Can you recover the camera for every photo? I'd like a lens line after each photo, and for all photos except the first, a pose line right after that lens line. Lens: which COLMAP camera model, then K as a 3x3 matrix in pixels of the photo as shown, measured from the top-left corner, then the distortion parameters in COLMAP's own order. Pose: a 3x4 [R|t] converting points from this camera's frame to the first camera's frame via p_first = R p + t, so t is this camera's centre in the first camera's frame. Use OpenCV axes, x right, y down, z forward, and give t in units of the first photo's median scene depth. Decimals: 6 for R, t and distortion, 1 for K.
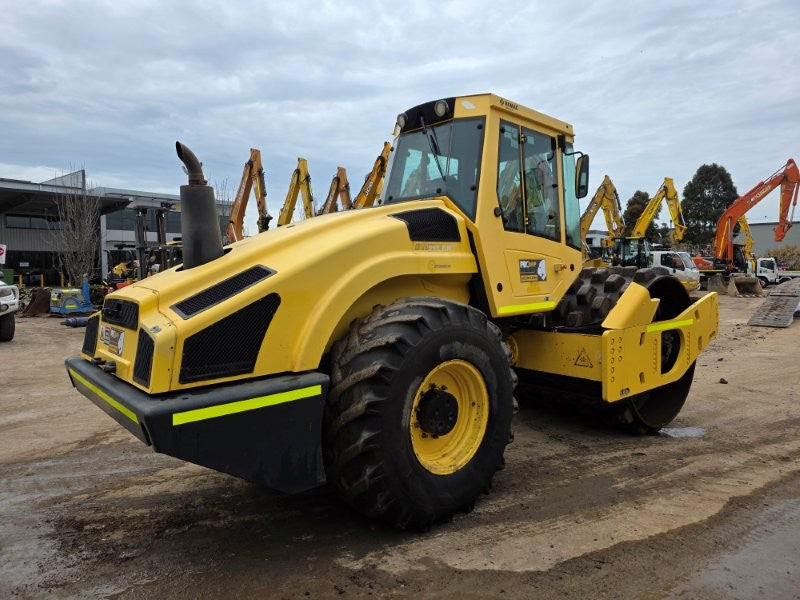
lens RADIAL K [[534.0, 0, 407.4], [0, 534.0, 296.1], [0, 0, 1]] dist [0.065245, -0.061849]
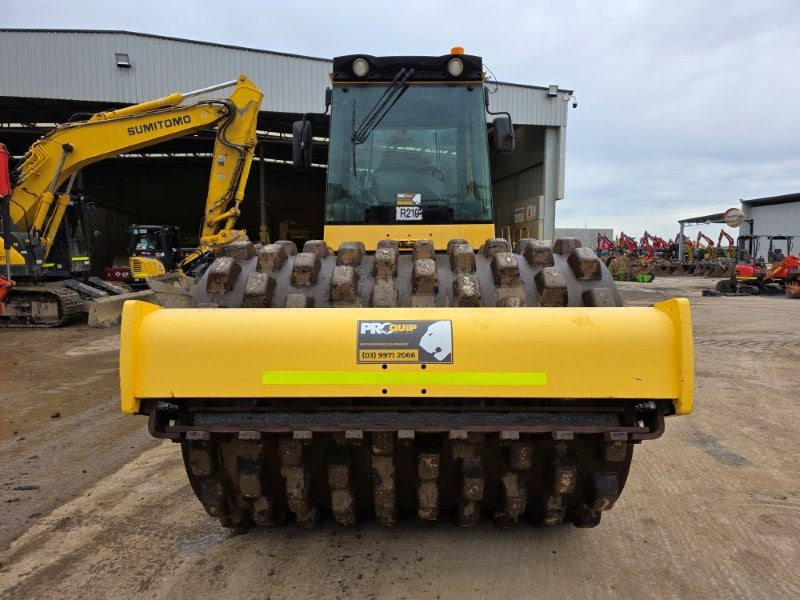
lens RADIAL K [[536.7, 0, 400.0], [0, 536.7, 300.0], [0, 0, 1]] dist [0.066318, -0.059473]
pose [[-0.659260, 0.063623, -0.749218, 0.954411], [-0.031506, 0.993201, 0.112064, -0.073844], [0.751254, 0.097484, -0.652774, 1.819177]]
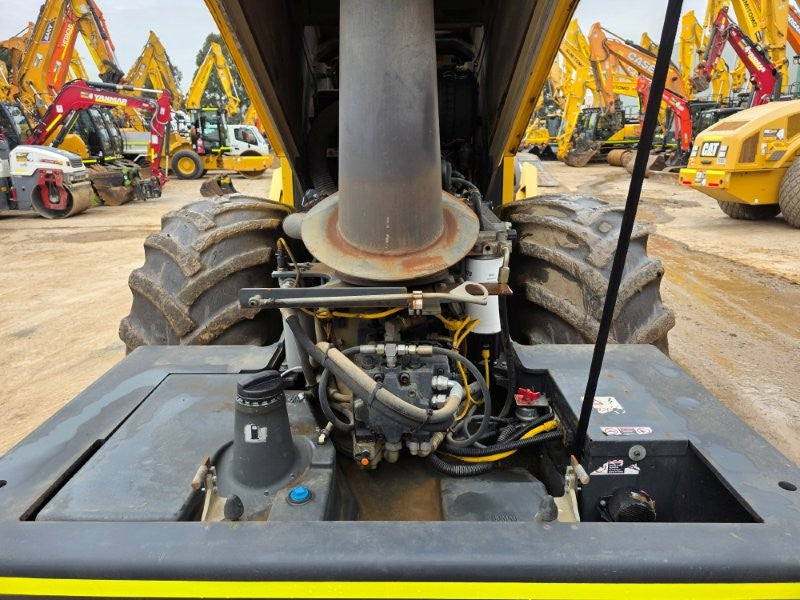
lens RADIAL K [[539.4, 0, 401.3], [0, 539.4, 293.6], [0, 0, 1]] dist [0.056848, -0.054418]
pose [[0.670143, -0.207565, 0.712619, -0.501897], [0.047957, 0.970204, 0.237494, -0.040765], [-0.740681, -0.124980, 0.660129, 0.536305]]
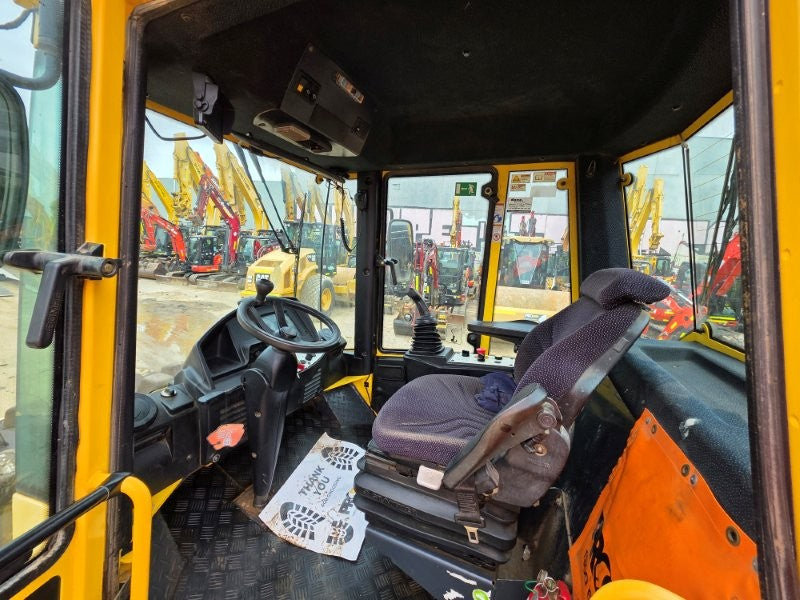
lens RADIAL K [[319.0, 0, 400.0], [0, 319.0, 300.0], [0, 0, 1]] dist [0.001073, -0.000001]
pose [[-0.429776, -0.161126, 0.888443, -0.044844], [-0.016441, 0.985183, 0.170718, -0.239550], [-0.902786, 0.058763, -0.426057, 1.227190]]
